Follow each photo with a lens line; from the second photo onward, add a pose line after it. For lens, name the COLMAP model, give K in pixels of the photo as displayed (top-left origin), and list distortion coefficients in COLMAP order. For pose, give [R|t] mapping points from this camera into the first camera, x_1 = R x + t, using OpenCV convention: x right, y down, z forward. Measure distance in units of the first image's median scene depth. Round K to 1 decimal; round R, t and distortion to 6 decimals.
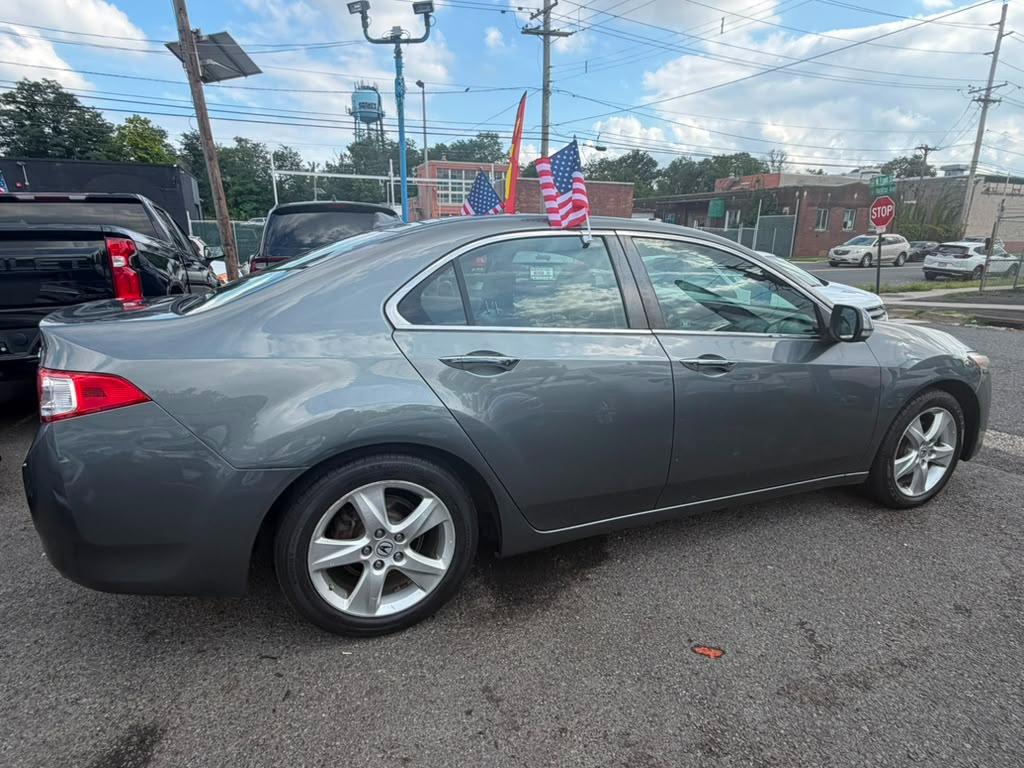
lens RADIAL K [[543.3, 0, 507.4], [0, 543.3, 389.7], [0, 0, 1]] dist [0.001130, -0.001472]
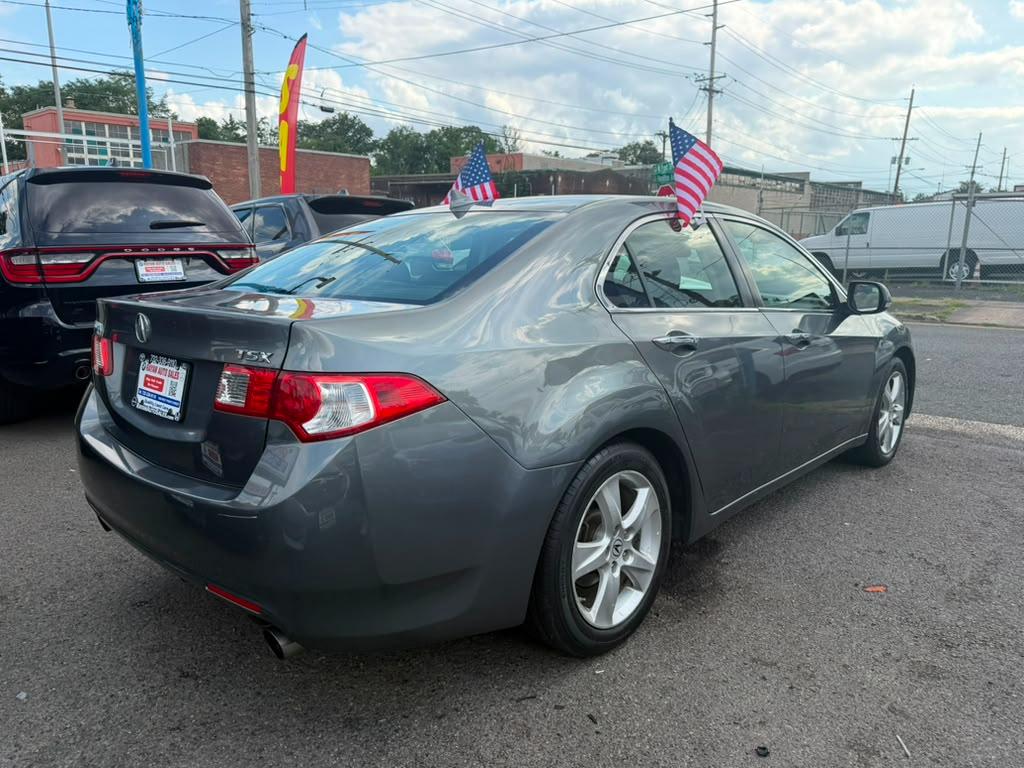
lens RADIAL K [[734.2, 0, 515.0], [0, 734.2, 387.0], [0, 0, 1]] dist [0.006855, -0.010490]
pose [[0.900661, -0.083972, 0.426332, -0.041154], [0.108595, 0.993514, -0.033728, 0.002057], [-0.420734, 0.076675, 0.903938, -0.003466]]
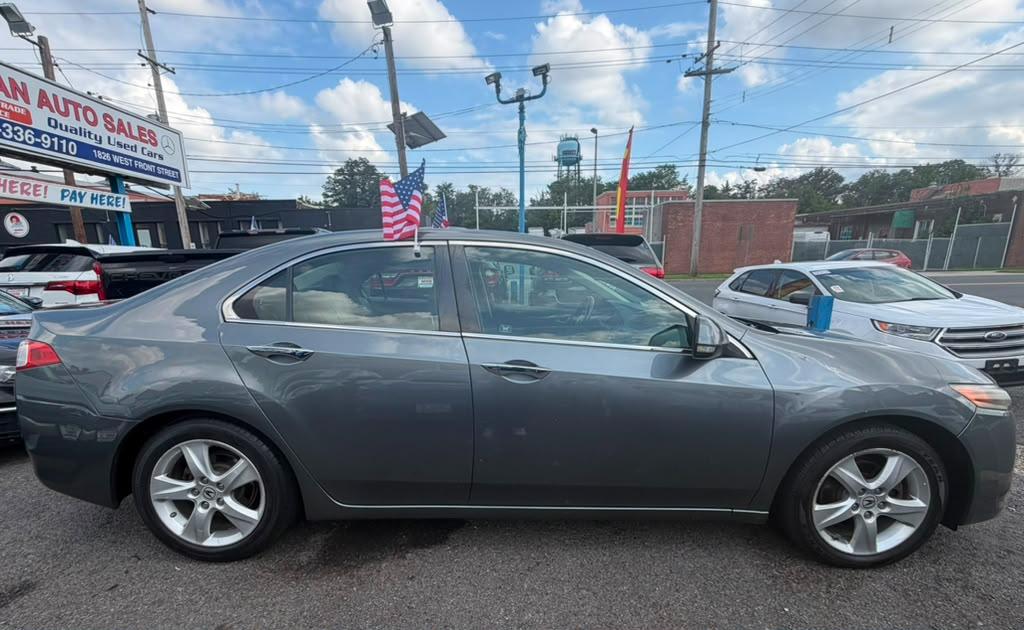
lens RADIAL K [[444.9, 0, 499.9], [0, 444.9, 358.3], [0, 0, 1]] dist [-0.003857, 0.001331]
pose [[0.924207, 0.068678, -0.375665, 0.036043], [-0.085406, 0.995952, -0.028038, -0.002371], [0.372219, 0.057997, 0.926331, 0.012718]]
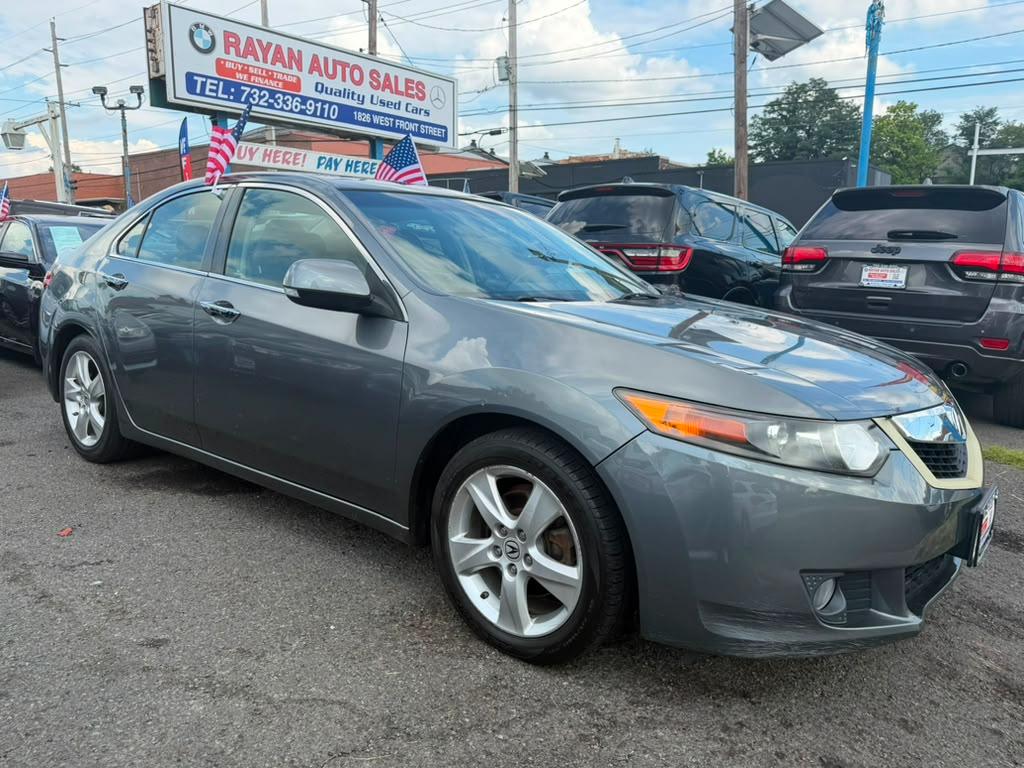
lens RADIAL K [[748.6, 0, 514.1], [0, 748.6, 396.1], [0, 0, 1]] dist [0.059650, -0.105219]
pose [[0.483035, 0.167573, -0.859416, 0.100160], [-0.241477, 0.968947, 0.053208, -0.005330], [0.841644, 0.181828, 0.508501, 0.043019]]
